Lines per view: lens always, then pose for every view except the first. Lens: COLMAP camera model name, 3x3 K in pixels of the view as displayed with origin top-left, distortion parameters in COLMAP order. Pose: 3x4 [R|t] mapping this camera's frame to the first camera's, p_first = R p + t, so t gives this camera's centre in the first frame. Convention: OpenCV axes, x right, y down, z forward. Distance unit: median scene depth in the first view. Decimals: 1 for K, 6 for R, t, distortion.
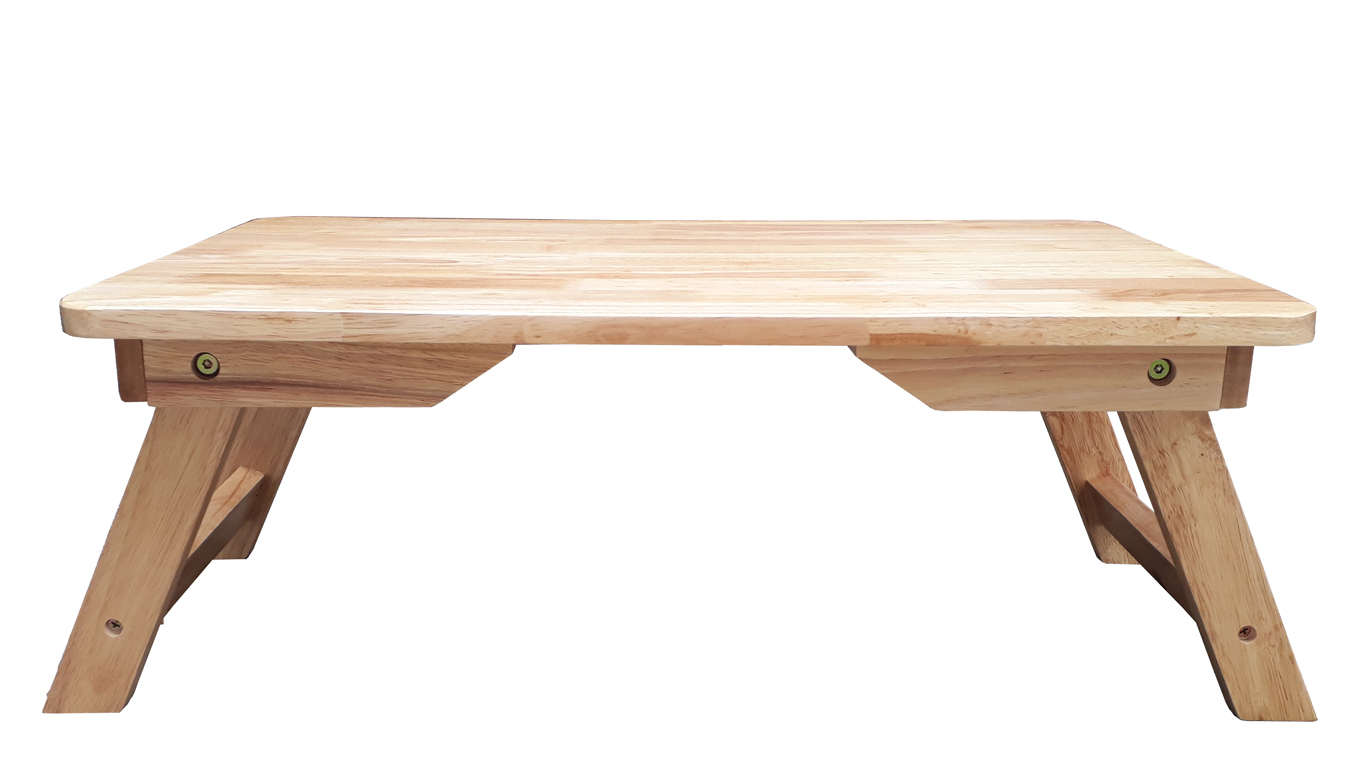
lens RADIAL K [[1504.4, 0, 681.4], [0, 1504.4, 468.5], [0, 0, 1]] dist [0.276101, -0.859445]
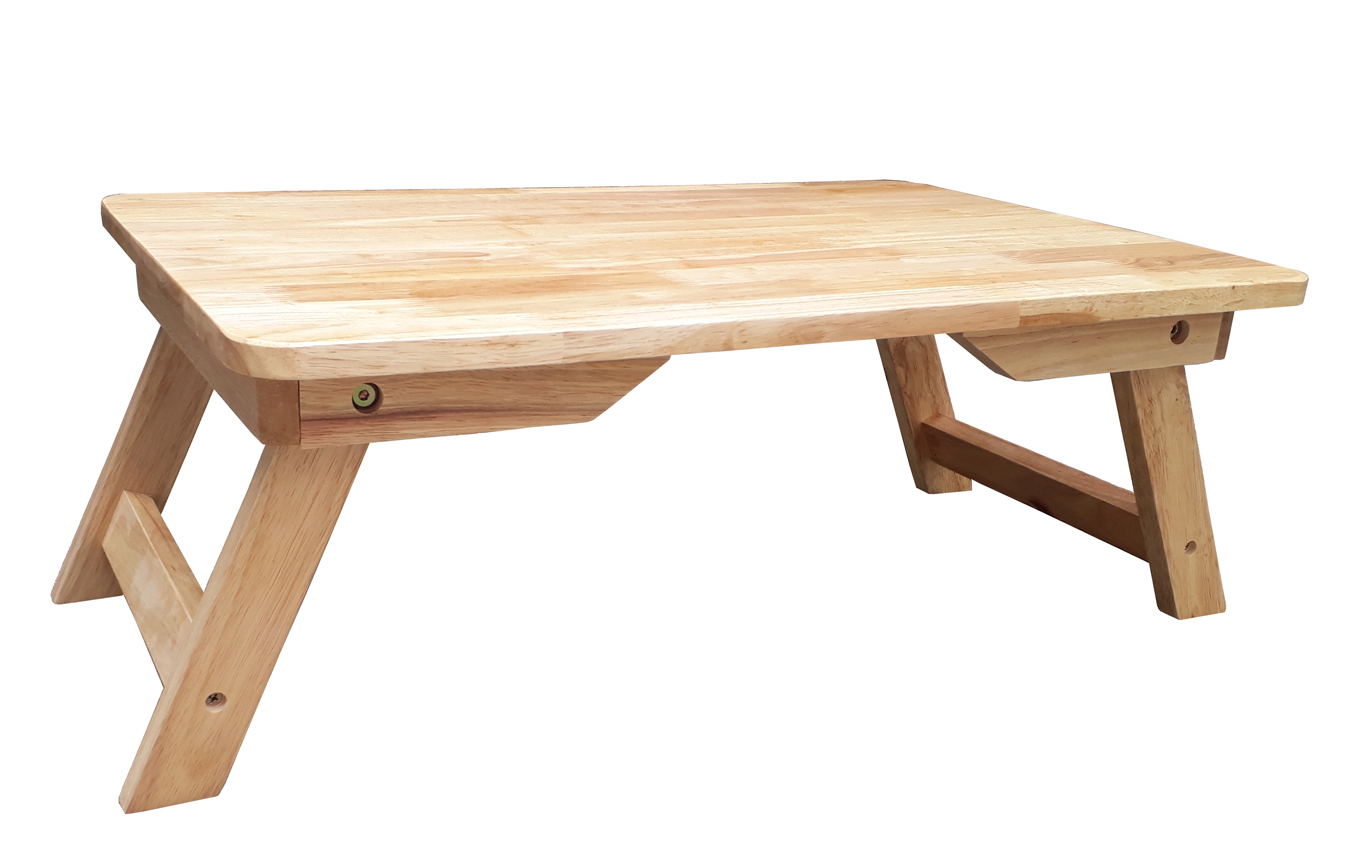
lens RADIAL K [[1478.9, 0, 635.8], [0, 1478.9, 521.1], [0, 0, 1]] dist [0.308231, -1.019877]
pose [[0.903928, -0.116448, 0.411526, -0.531678], [0.078249, 0.991007, 0.108547, -0.077622], [-0.420466, -0.065917, 0.904911, 0.145056]]
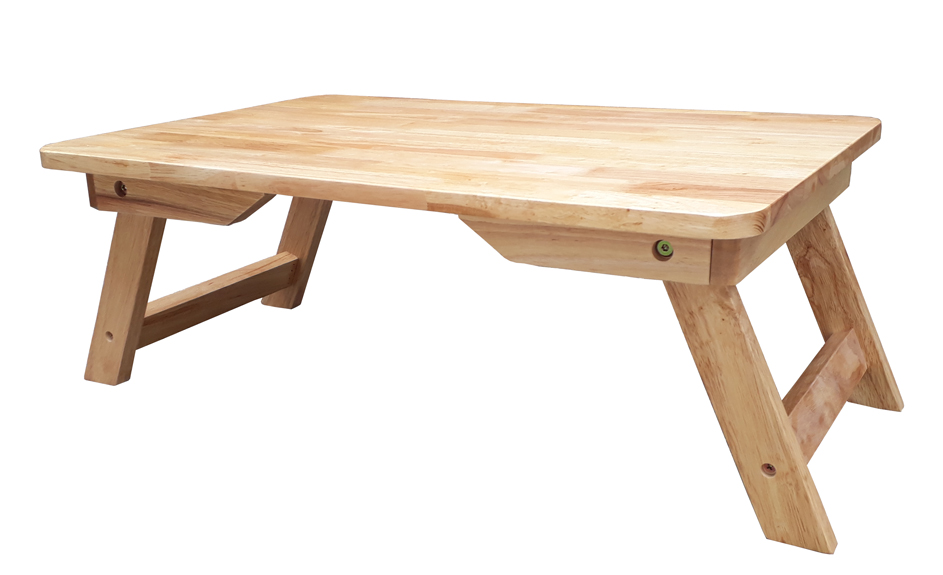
lens RADIAL K [[1089.6, 0, 471.1], [0, 1089.6, 309.3], [0, 0, 1]] dist [0.326115, -1.138234]
pose [[0.863417, 0.126840, -0.488286, 0.631344], [-0.103751, 0.991833, 0.074186, -0.065992], [0.493708, -0.013394, 0.869525, 0.124520]]
